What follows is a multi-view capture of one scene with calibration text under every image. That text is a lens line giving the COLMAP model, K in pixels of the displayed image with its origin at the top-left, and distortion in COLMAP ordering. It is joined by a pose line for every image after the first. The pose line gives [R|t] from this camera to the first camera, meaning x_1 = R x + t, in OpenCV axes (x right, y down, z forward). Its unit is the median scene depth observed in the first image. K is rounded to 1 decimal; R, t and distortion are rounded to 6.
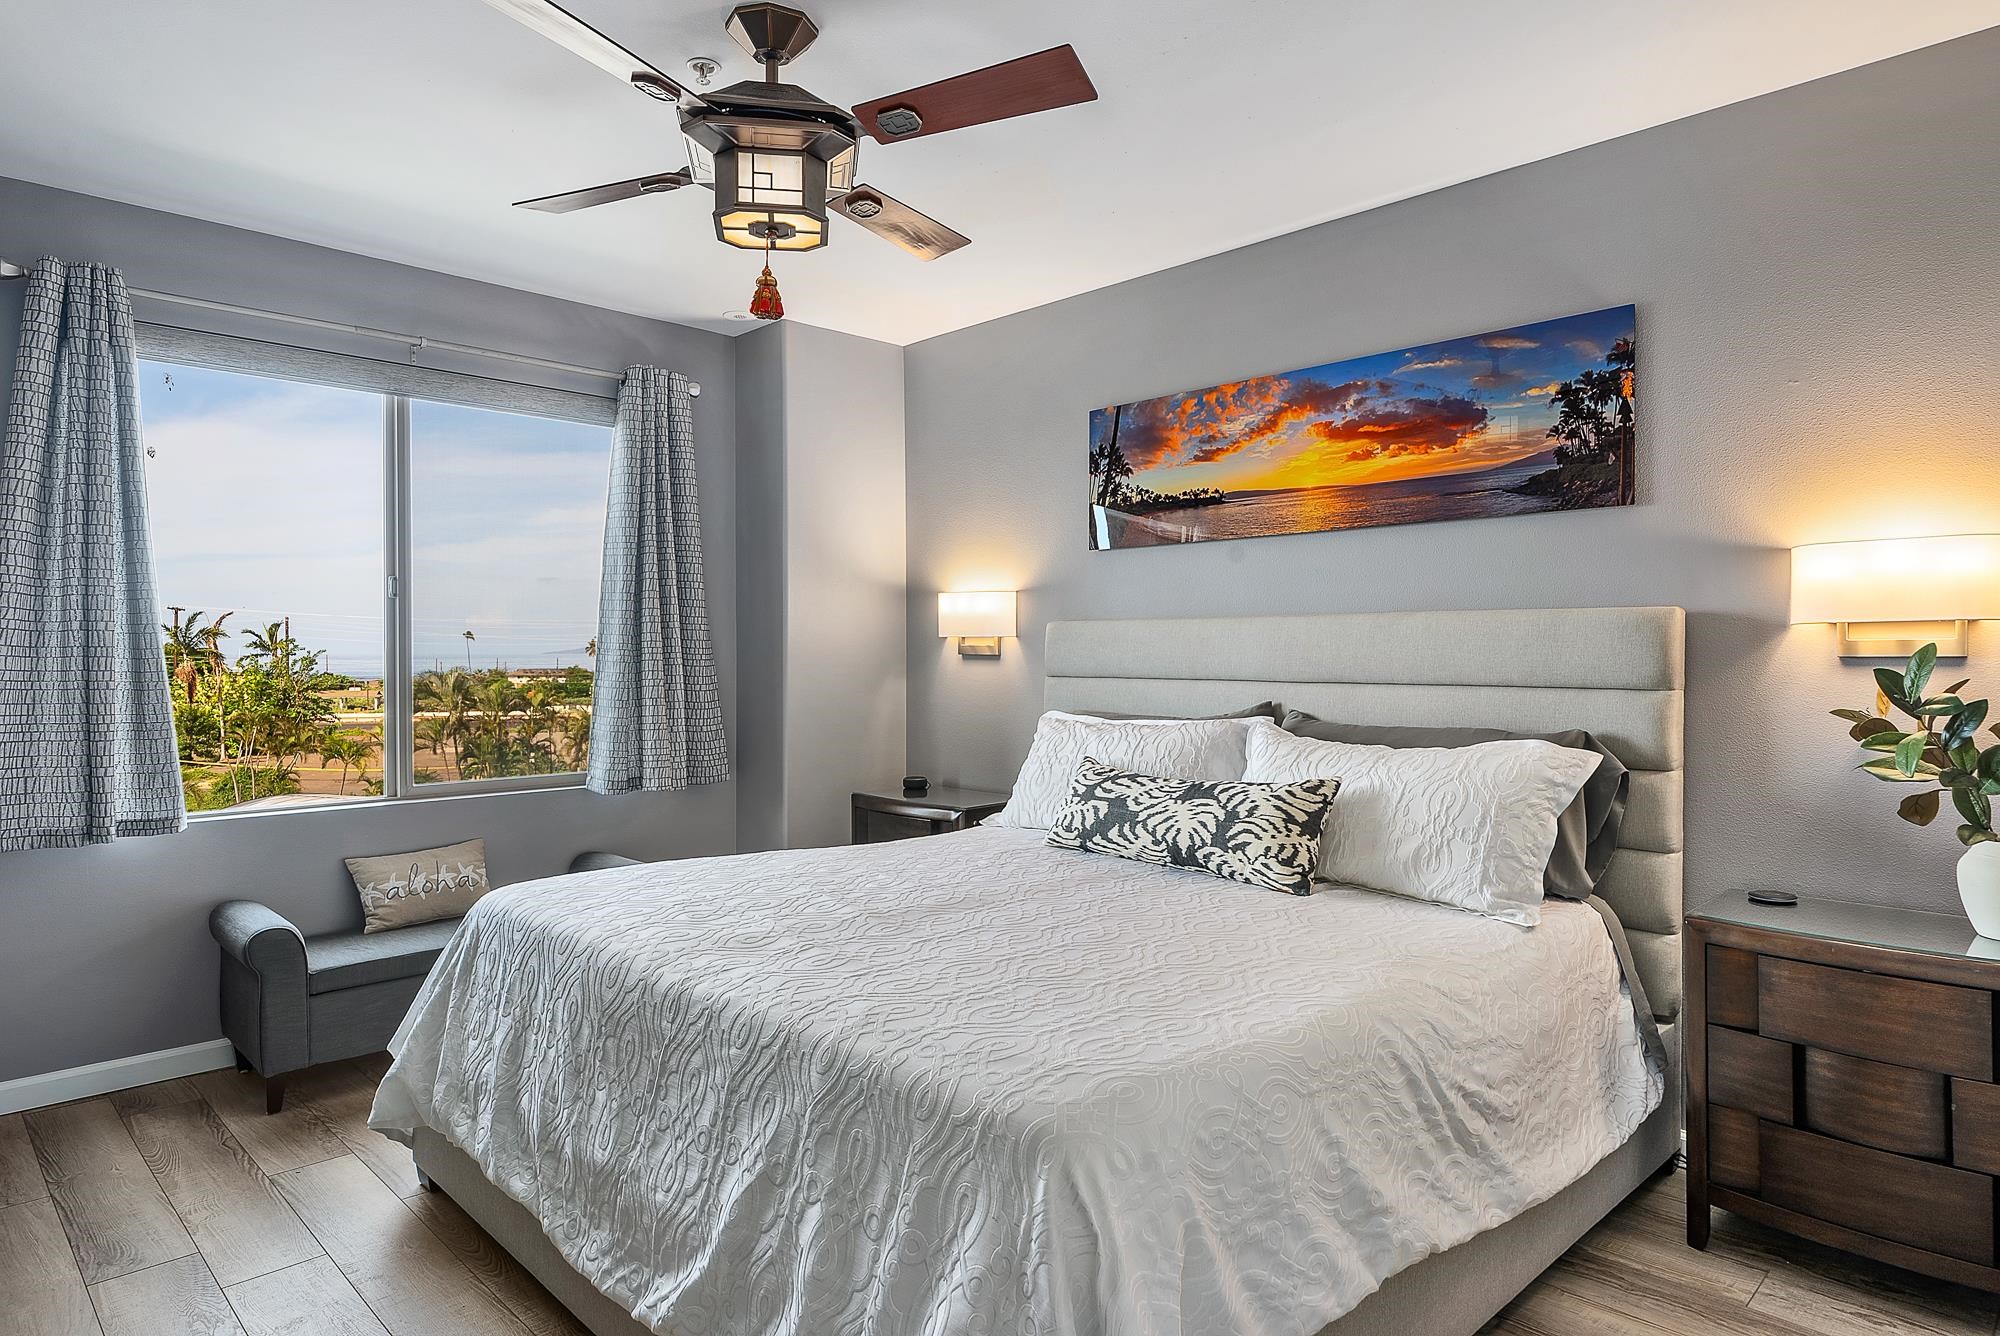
lens RADIAL K [[1179.6, 0, 1016.7], [0, 1179.6, 648.4], [0, 0, 1]] dist [0.003448, 0.000360]
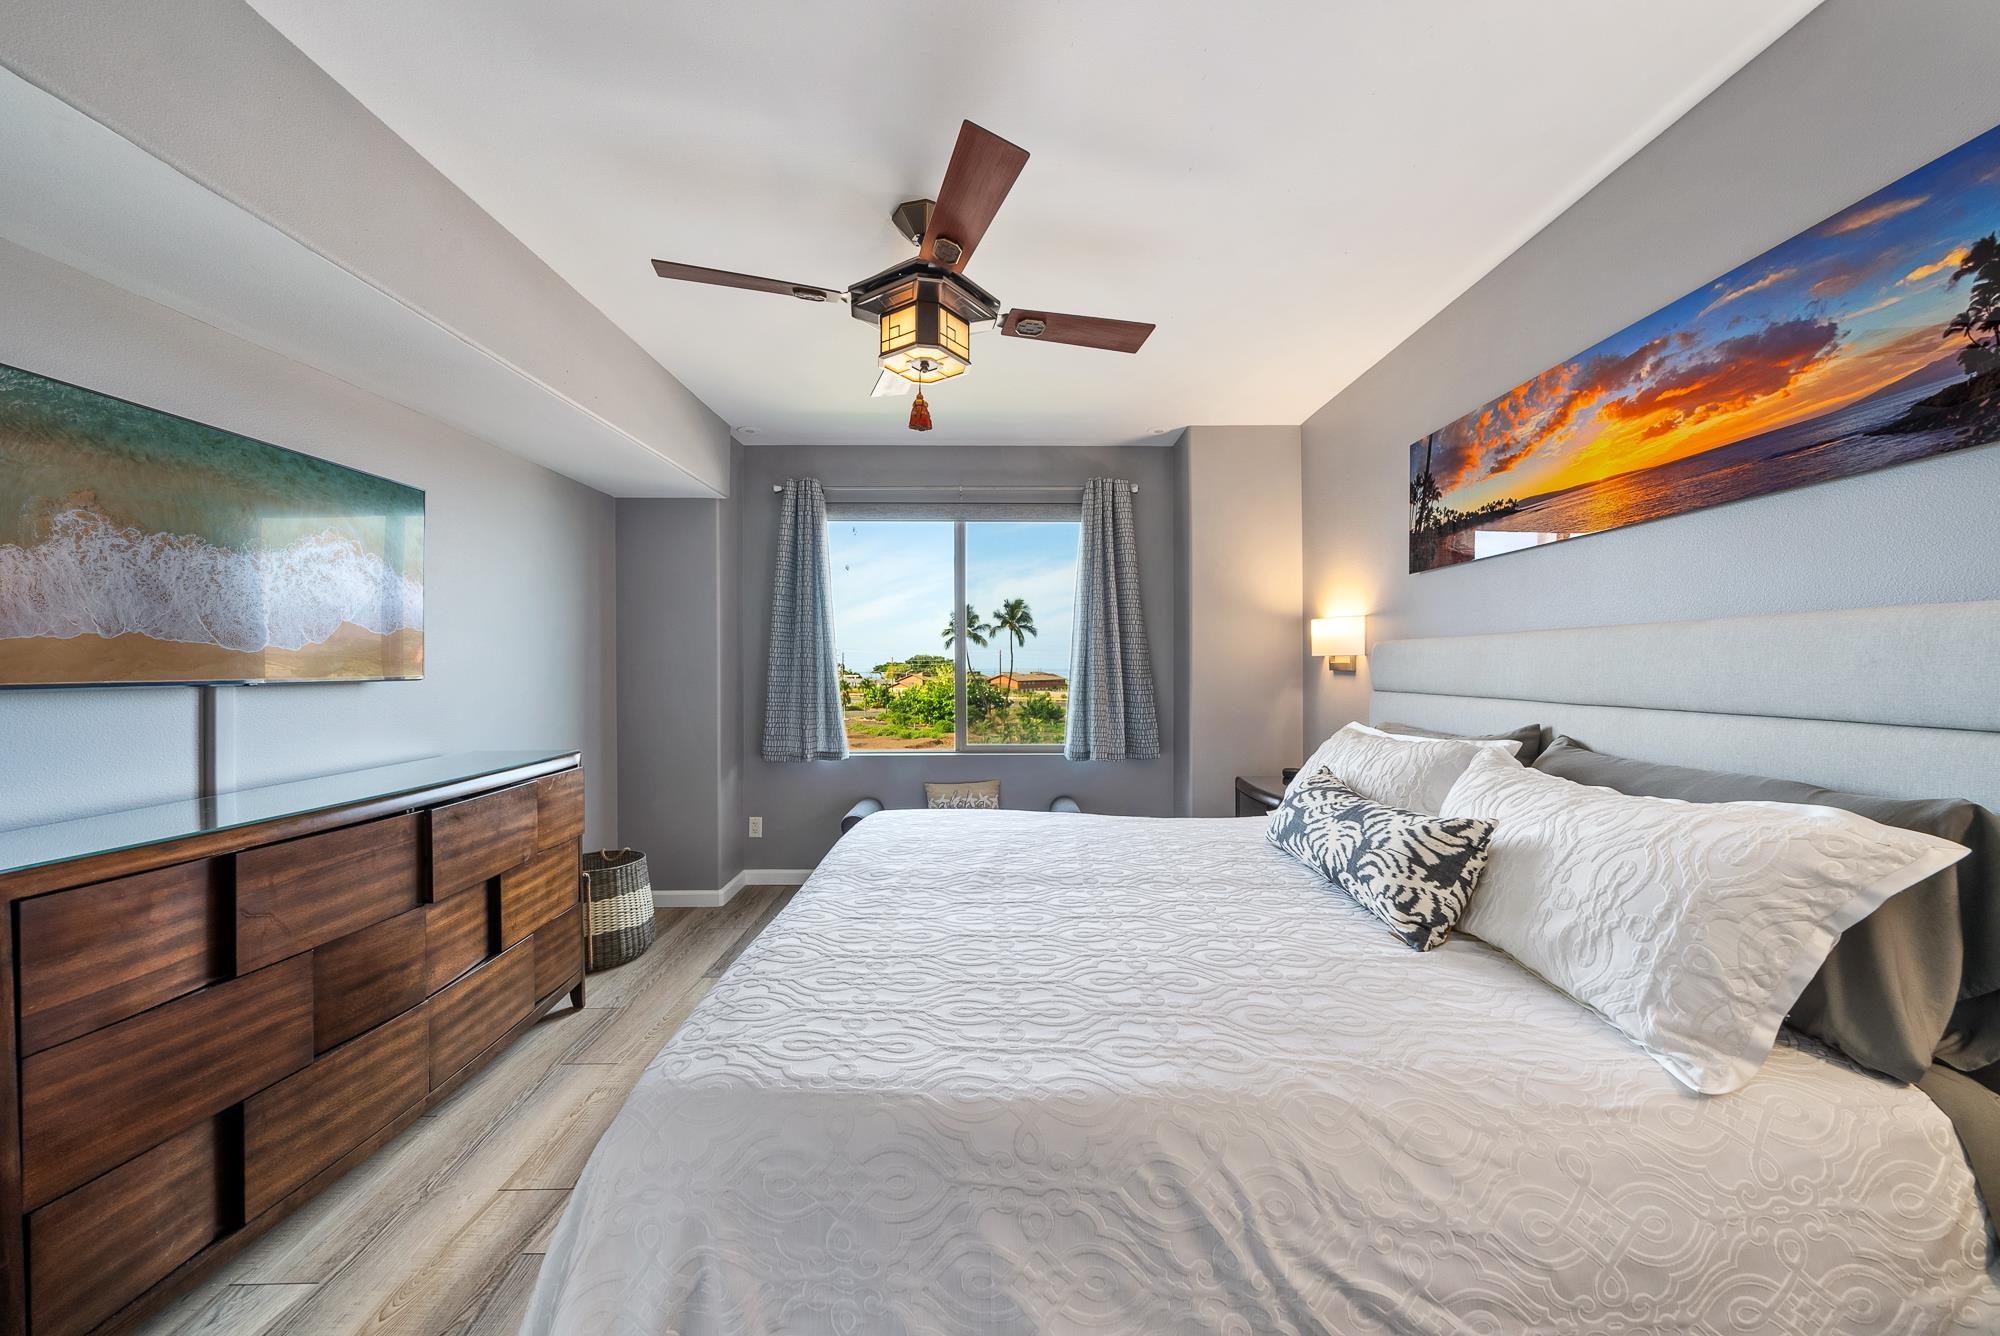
lens RADIAL K [[730.5, 0, 1004.6], [0, 730.5, 663.8], [0, 0, 1]] dist [-0.001559, -0.000253]
pose [[0.708178, -0.002357, -0.706030, 0.400697], [0.001903, 0.999997, -0.001429, -0.001771], [0.706032, -0.000331, 0.708180, 0.394981]]
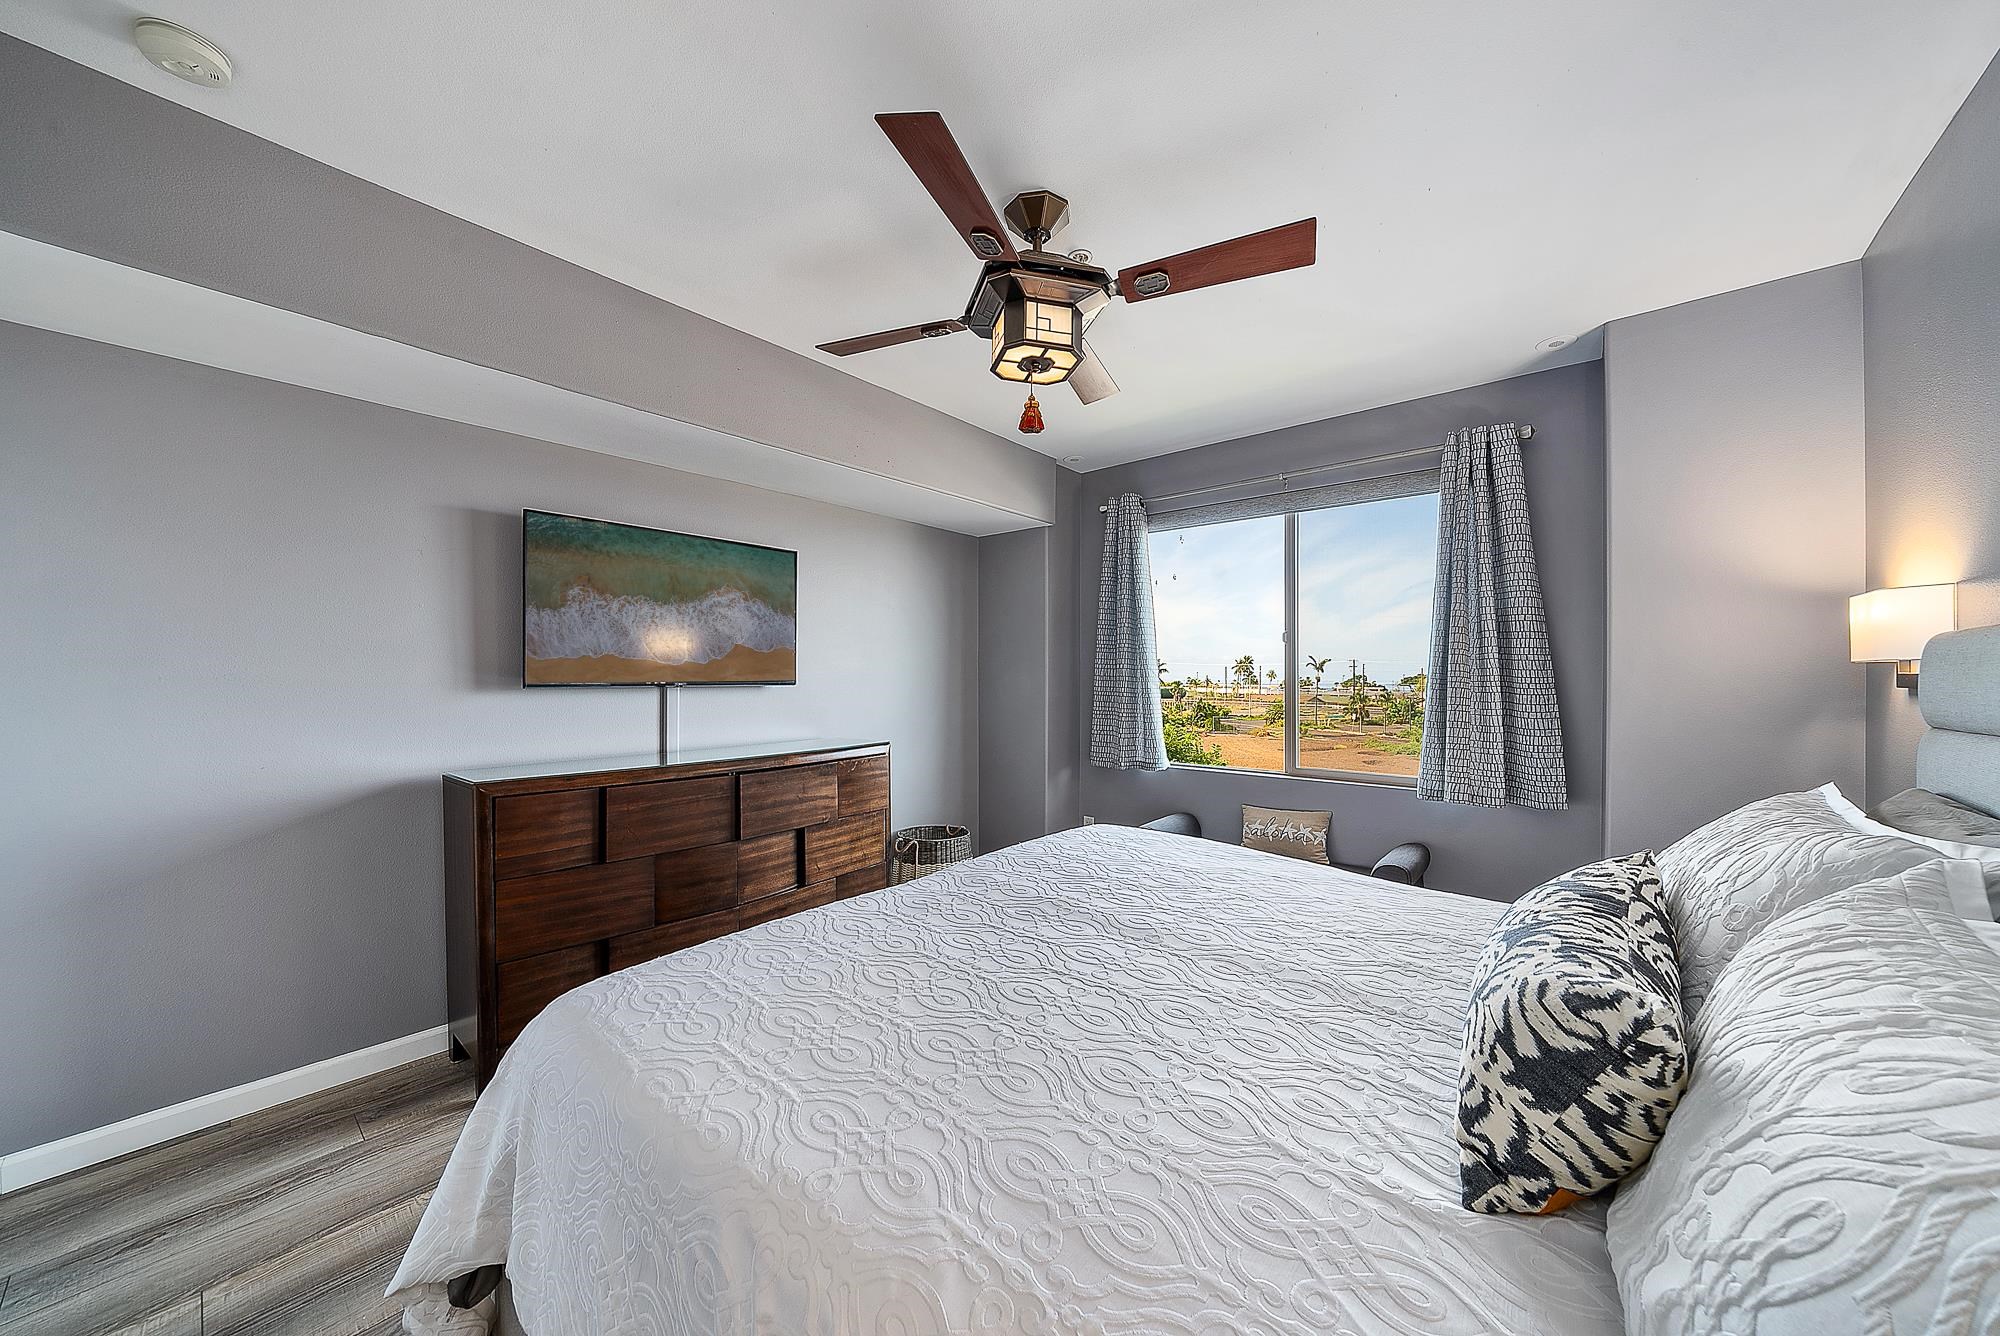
lens RADIAL K [[695.6, 0, 999.6], [0, 695.6, 674.2], [0, 0, 1]] dist [-0.001339, -0.000055]
pose [[0.074305, -0.003051, -0.997231, 0.496933], [-0.002060, 0.999993, -0.003212, -0.000180], [0.997233, 0.002293, 0.074299, 0.777096]]
